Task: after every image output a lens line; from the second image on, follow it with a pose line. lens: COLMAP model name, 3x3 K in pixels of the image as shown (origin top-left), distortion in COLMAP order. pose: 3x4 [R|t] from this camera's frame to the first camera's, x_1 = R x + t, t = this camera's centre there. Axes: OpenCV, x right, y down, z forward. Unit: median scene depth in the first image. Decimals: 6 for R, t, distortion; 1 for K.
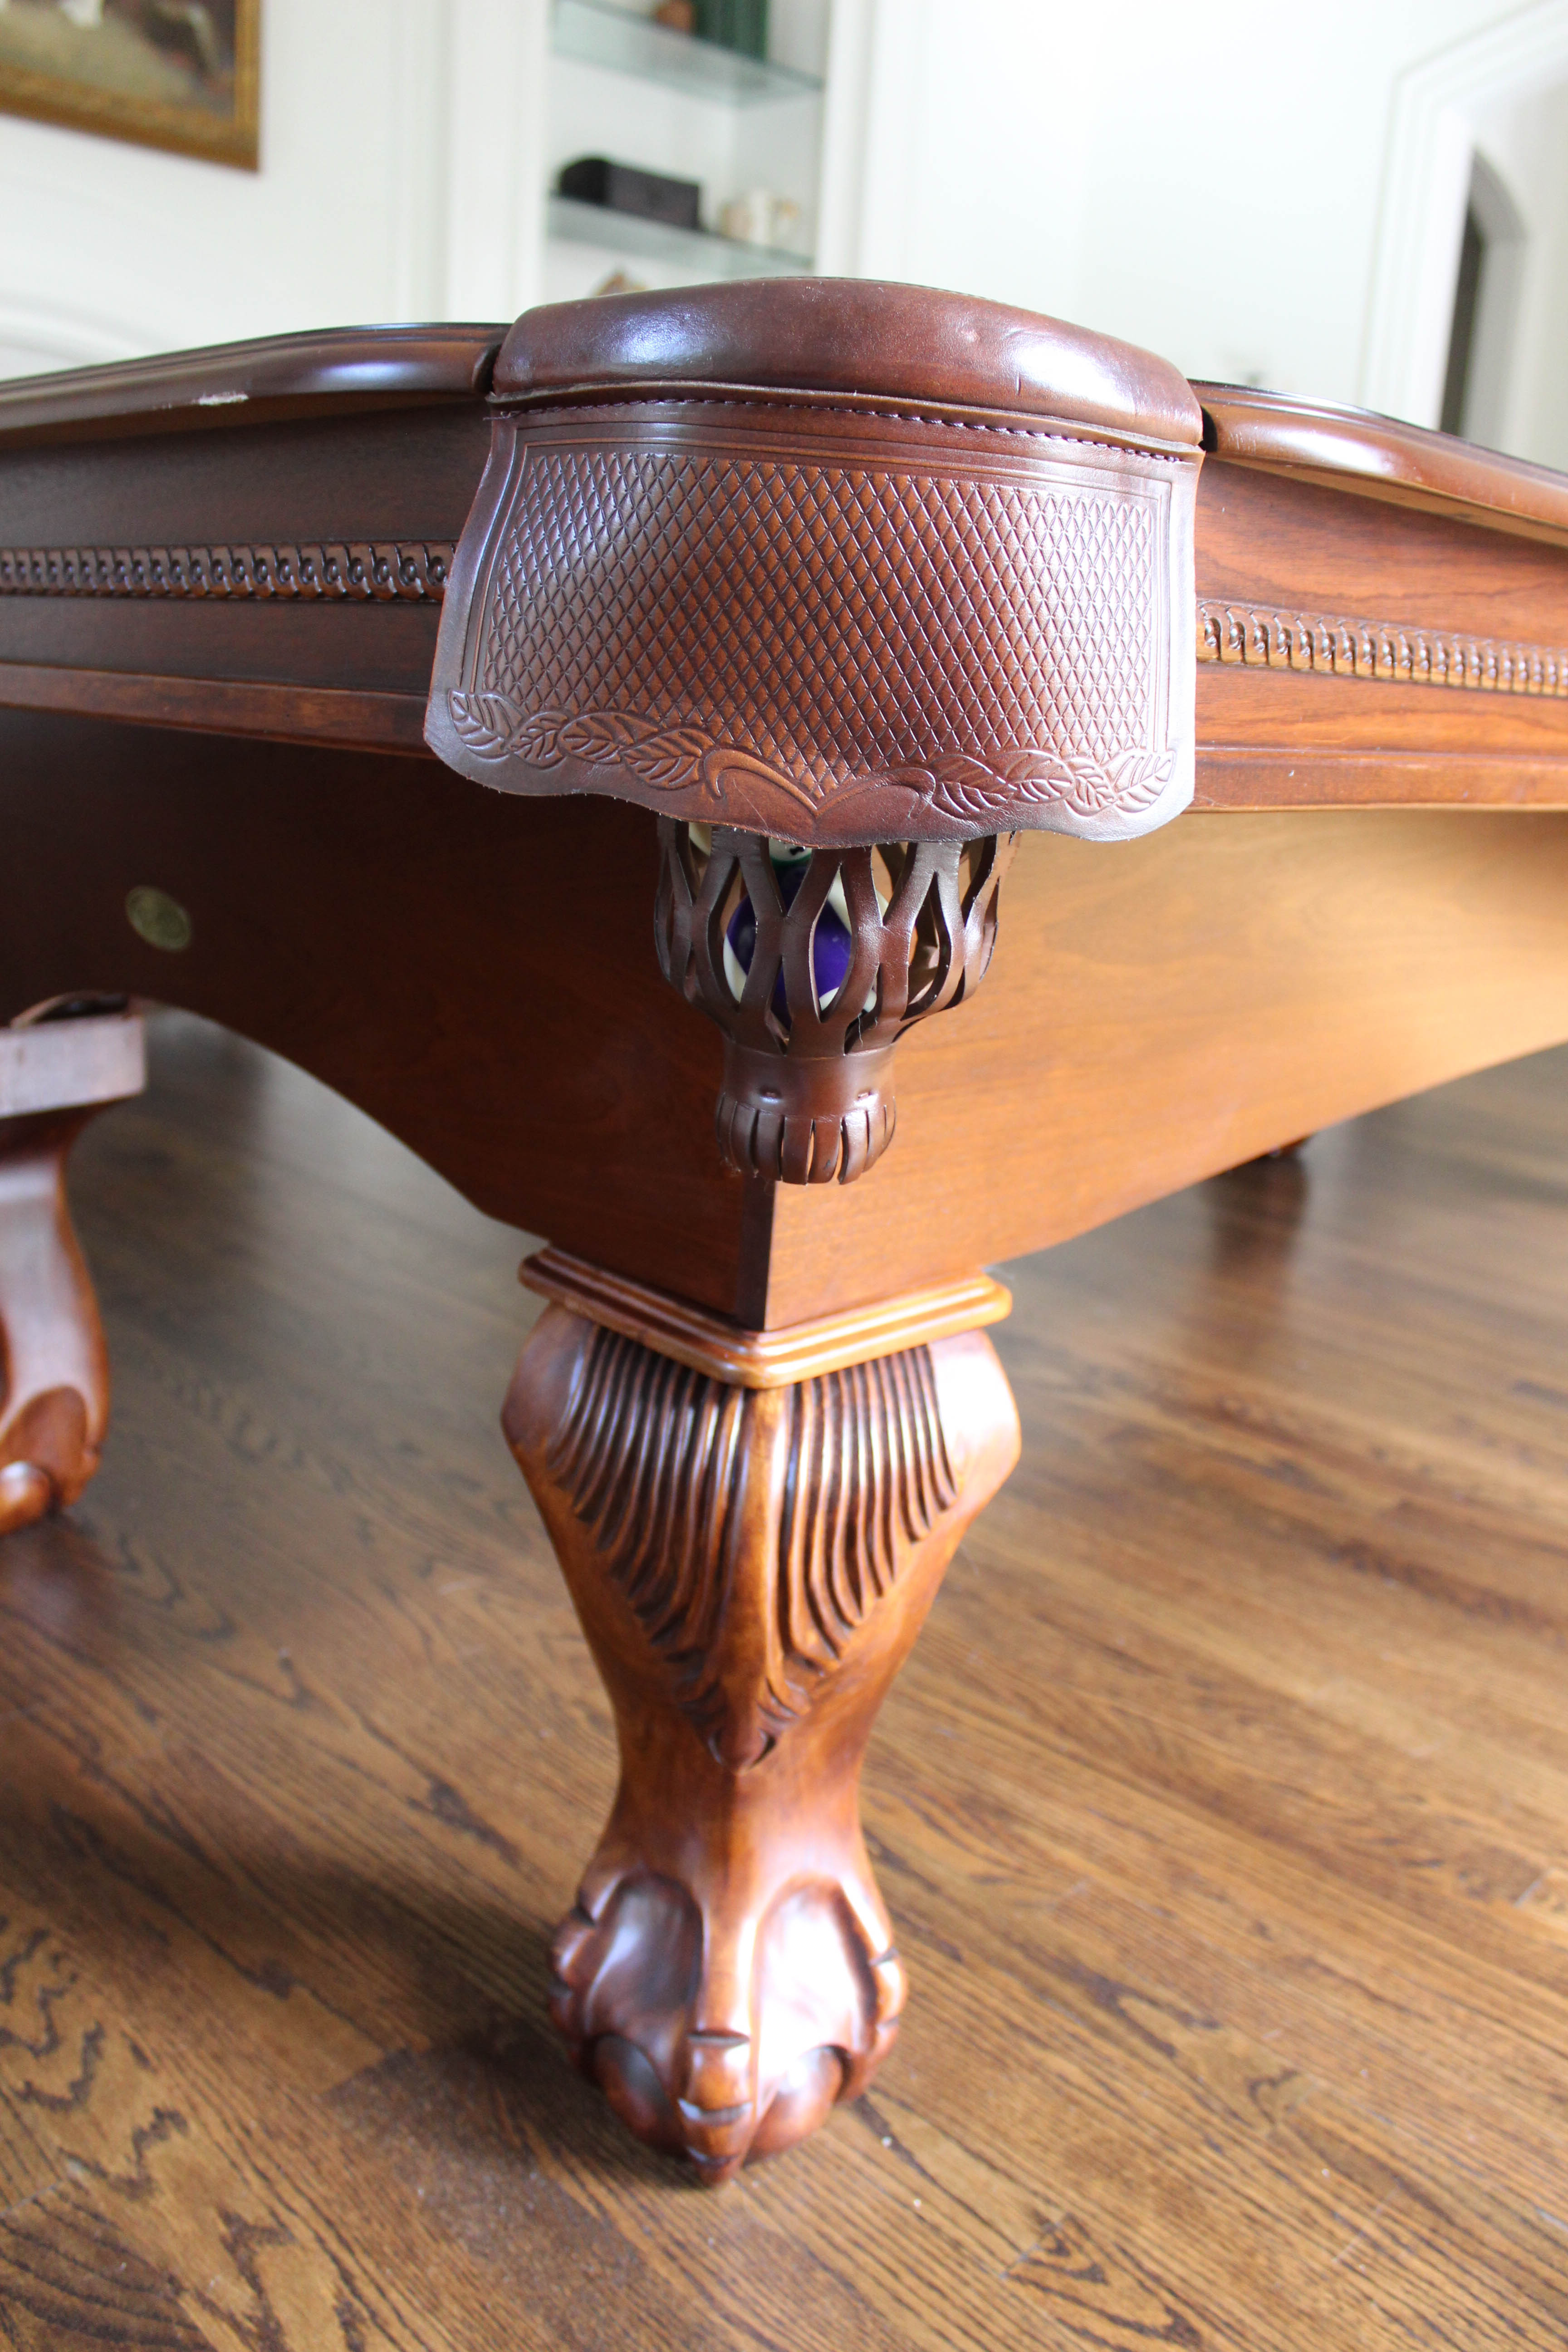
lens RADIAL K [[1930.2, 0, 782.8], [0, 1930.2, 1135.3], [0, 0, 1]] dist [-0.160998, 0.113041]
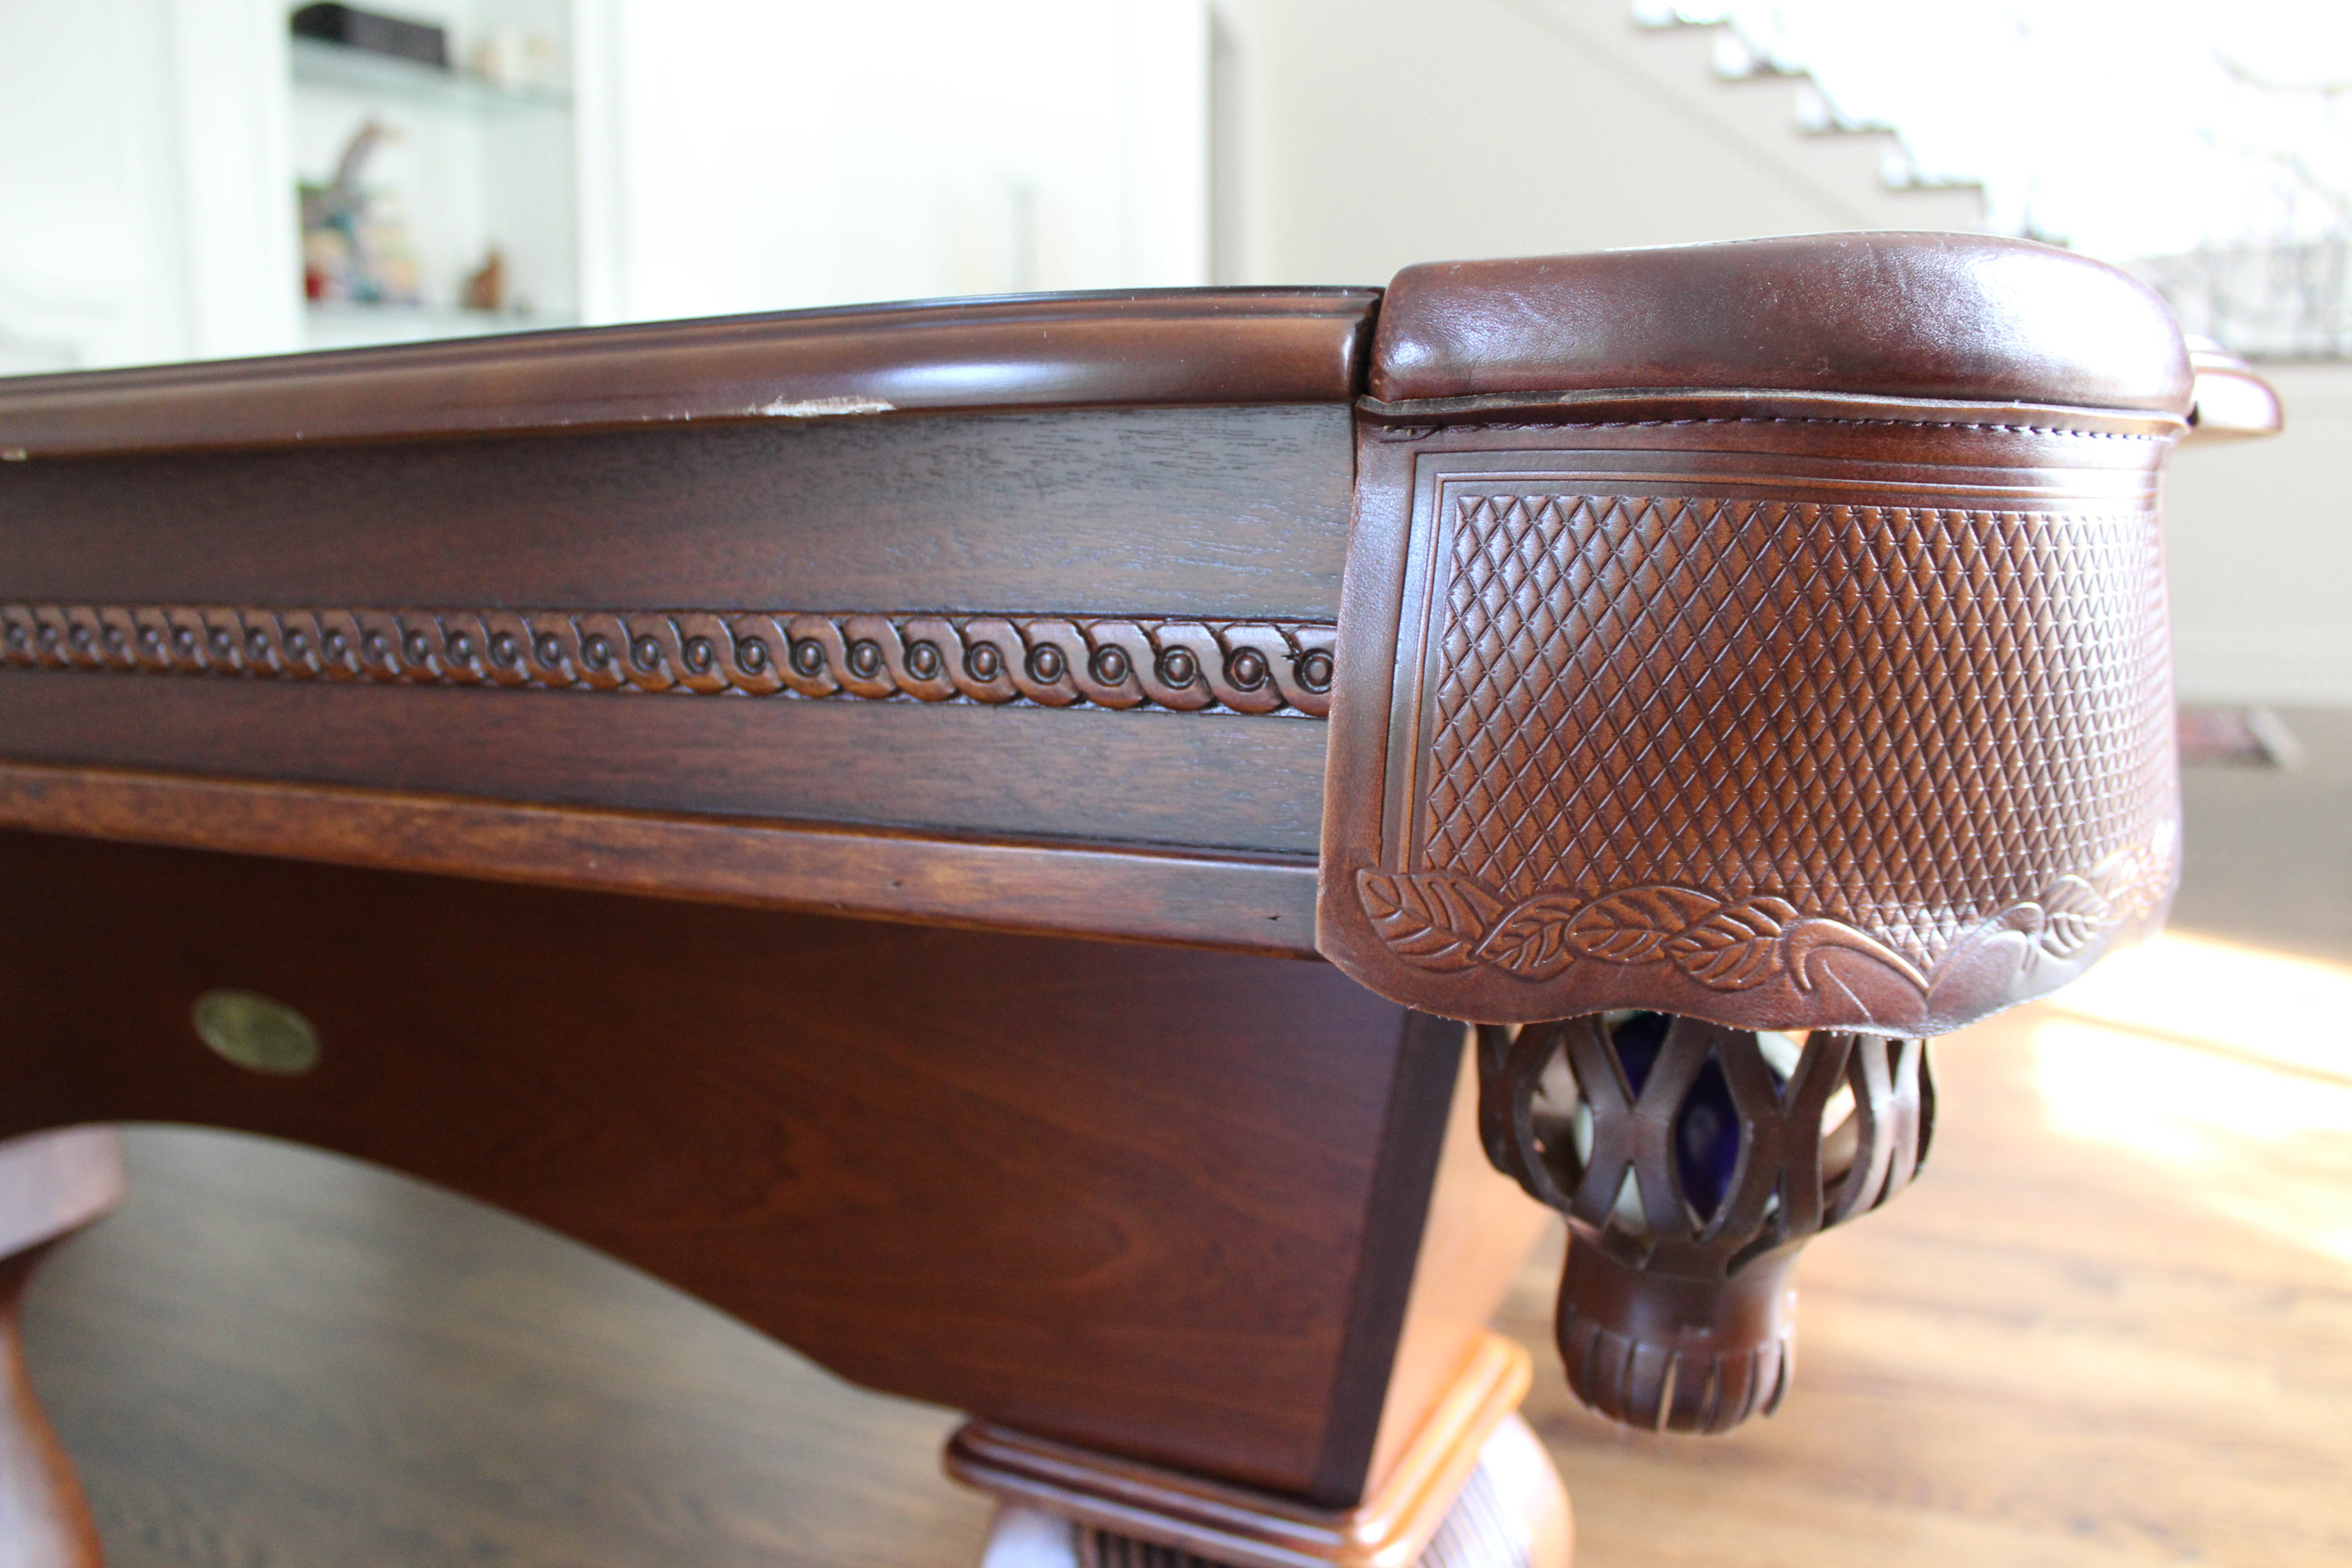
lens RADIAL K [[1930.2, 0, 1176.0], [0, 1930.2, 784.0], [0, 0, 1]] dist [-0.160998, 0.113041]
pose [[0.939896, -0.125172, 0.317691, -0.437139], [0.150158, 0.987113, -0.055317, -0.239015], [-0.306673, 0.099696, 0.946579, 0.418954]]
